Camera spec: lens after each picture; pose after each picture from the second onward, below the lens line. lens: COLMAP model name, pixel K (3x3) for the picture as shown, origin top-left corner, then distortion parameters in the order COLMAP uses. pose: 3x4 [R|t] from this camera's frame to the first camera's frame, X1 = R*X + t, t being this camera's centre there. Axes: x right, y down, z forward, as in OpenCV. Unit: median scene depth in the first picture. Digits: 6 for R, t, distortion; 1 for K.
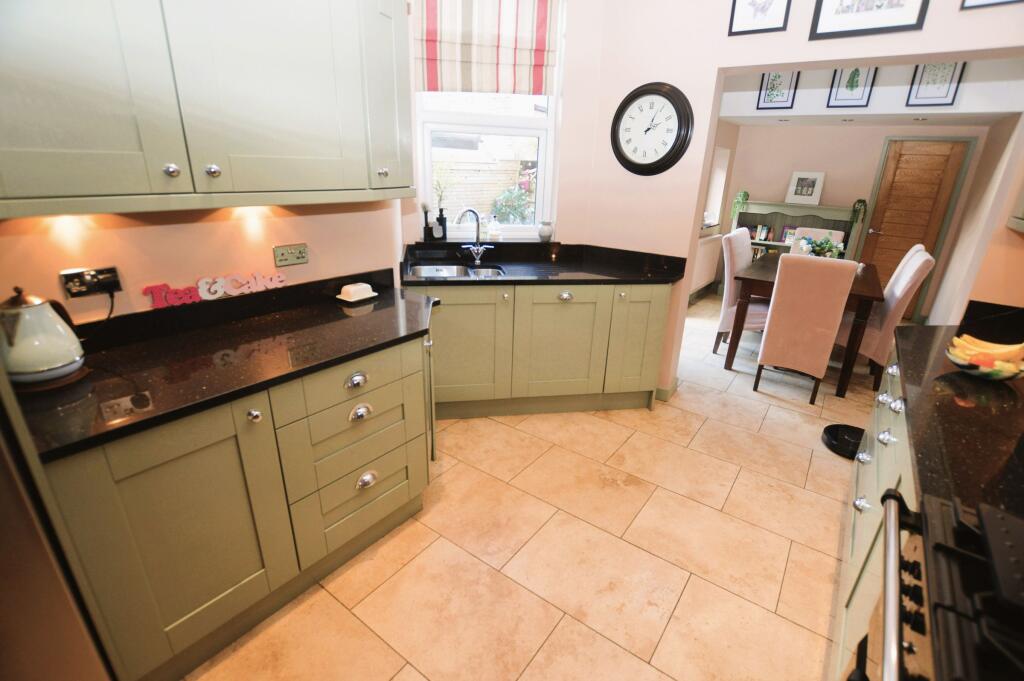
lens RADIAL K [[465.8, 0, 516.6], [0, 465.8, 343.2], [0, 0, 1]] dist [-0.026717, 0.000790]
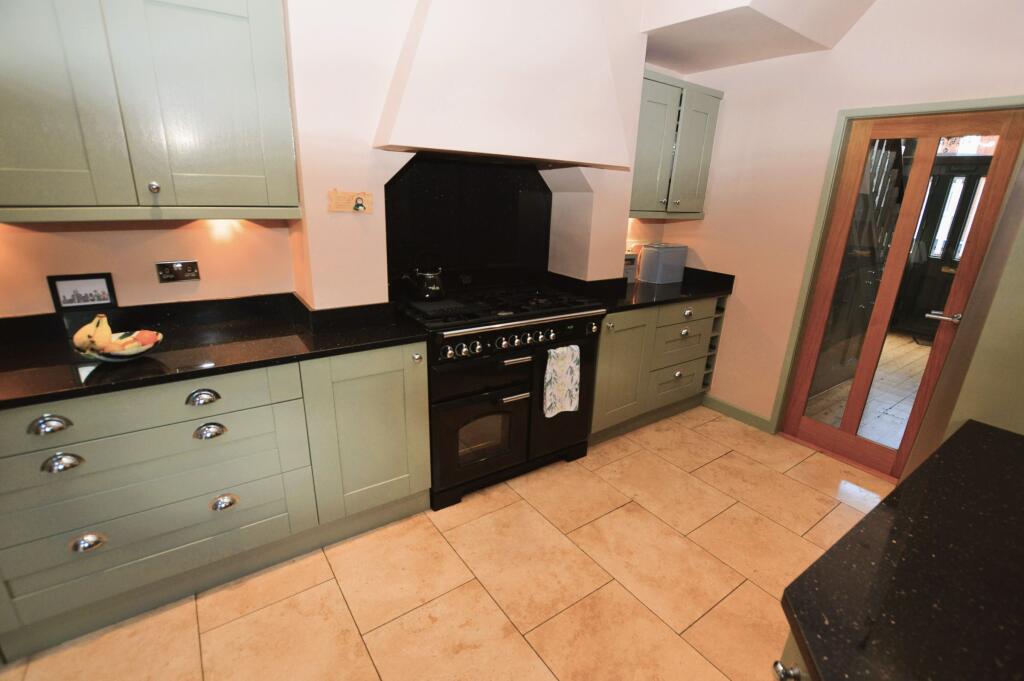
lens RADIAL K [[465.8, 0, 516.6], [0, 465.8, 343.2], [0, 0, 1]] dist [-0.026717, 0.000790]
pose [[-0.946275, -0.167897, 0.276360, -0.027785], [0.042448, 0.782750, 0.620887, -0.298432], [-0.320566, 0.599260, -0.733570, 0.797565]]
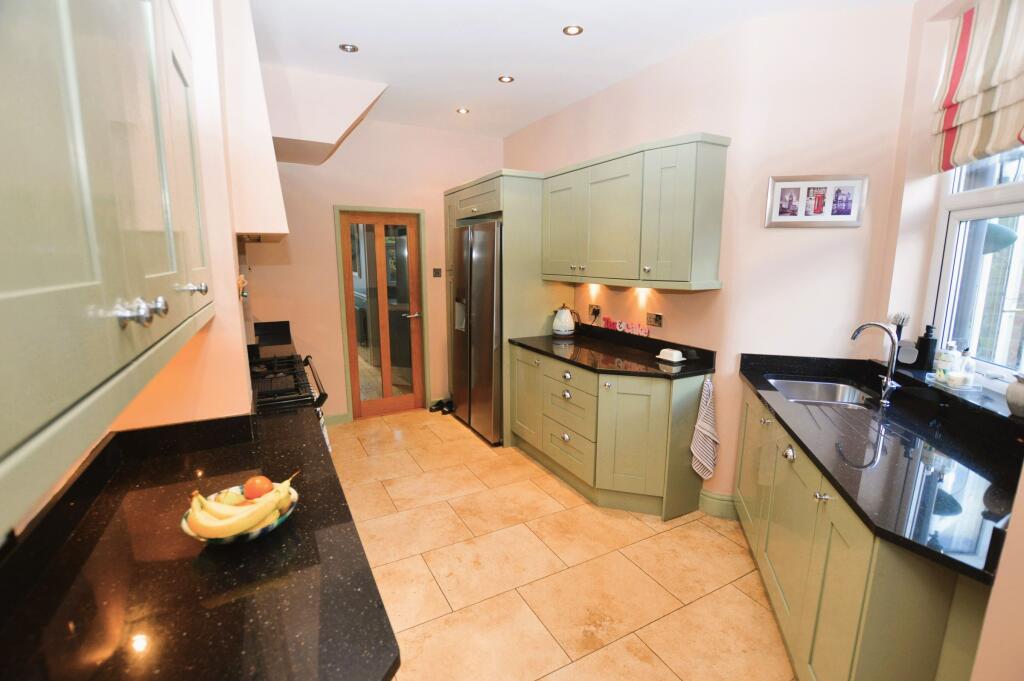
lens RADIAL K [[465.8, 0, 516.6], [0, 465.8, 343.2], [0, 0, 1]] dist [-0.026717, 0.000790]
pose [[-0.427570, 0.124071, -0.895428, 0.798972], [-0.333481, 0.899024, 0.283807, -0.283854], [0.840223, 0.419955, -0.343020, 0.812789]]
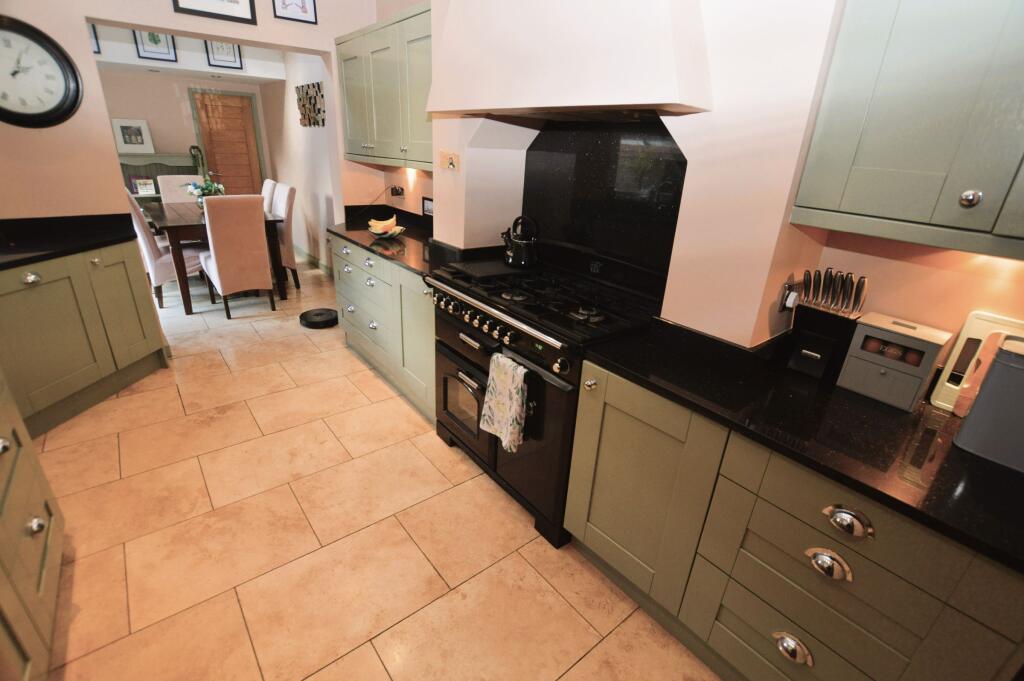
lens RADIAL K [[465.8, 0, 516.6], [0, 465.8, 343.2], [0, 0, 1]] dist [-0.026717, 0.000790]
pose [[0.254578, -0.396246, 0.882145, -0.425099], [0.299204, 0.899715, 0.317790, 0.007069], [-0.919602, 0.183039, 0.347606, -0.066455]]
